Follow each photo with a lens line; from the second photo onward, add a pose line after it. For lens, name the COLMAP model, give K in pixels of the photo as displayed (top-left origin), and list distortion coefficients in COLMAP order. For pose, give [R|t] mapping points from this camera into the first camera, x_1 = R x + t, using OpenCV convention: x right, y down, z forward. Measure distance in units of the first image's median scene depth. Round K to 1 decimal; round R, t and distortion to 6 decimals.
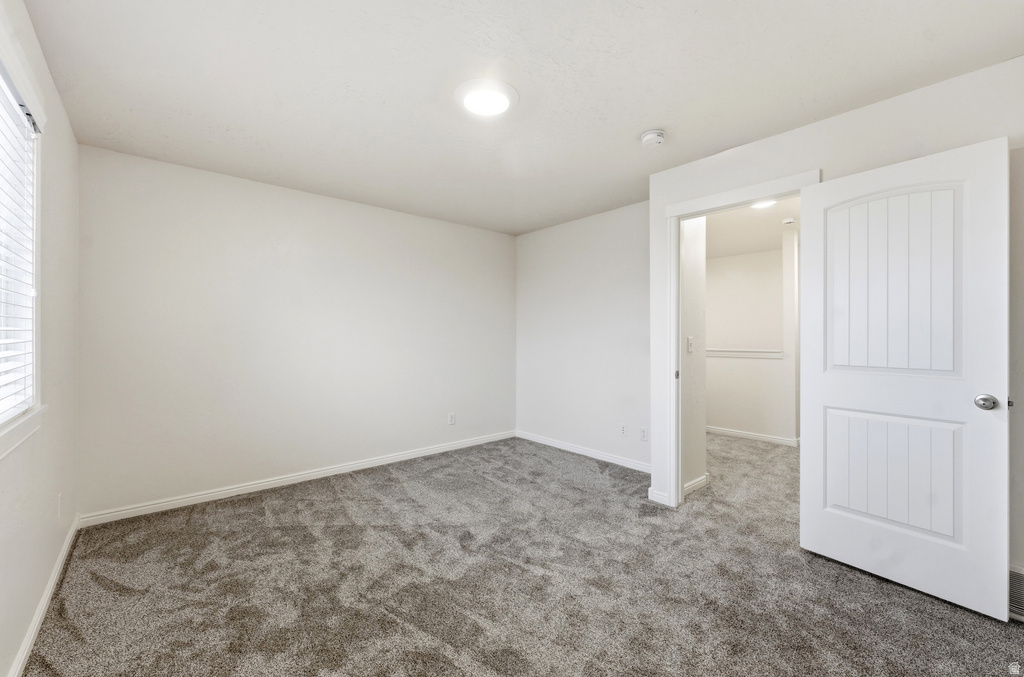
lens RADIAL K [[418.1, 0, 517.4], [0, 418.1, 337.2], [0, 0, 1]] dist [0.003040, 0.000070]
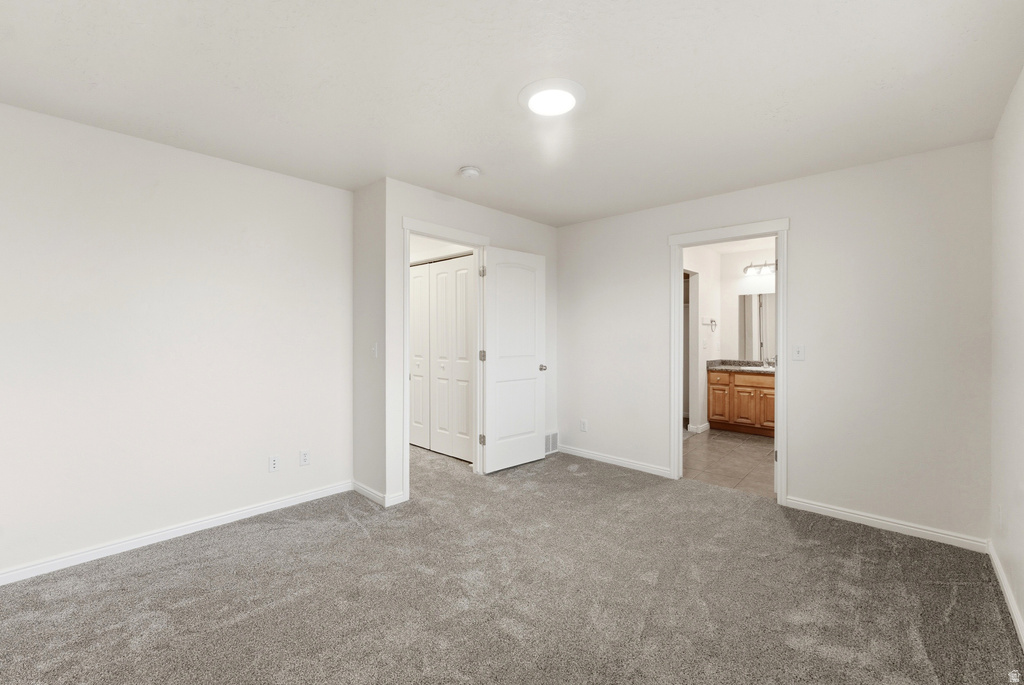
lens RADIAL K [[428.0, 0, 511.0], [0, 428.0, 337.4], [0, 0, 1]] dist [-0.001836, 0.000049]
pose [[-0.096592, -0.007738, 0.995294, -0.711433], [-0.000176, 0.999970, 0.007758, -0.016383], [-0.995324, 0.000574, -0.096590, 0.818895]]
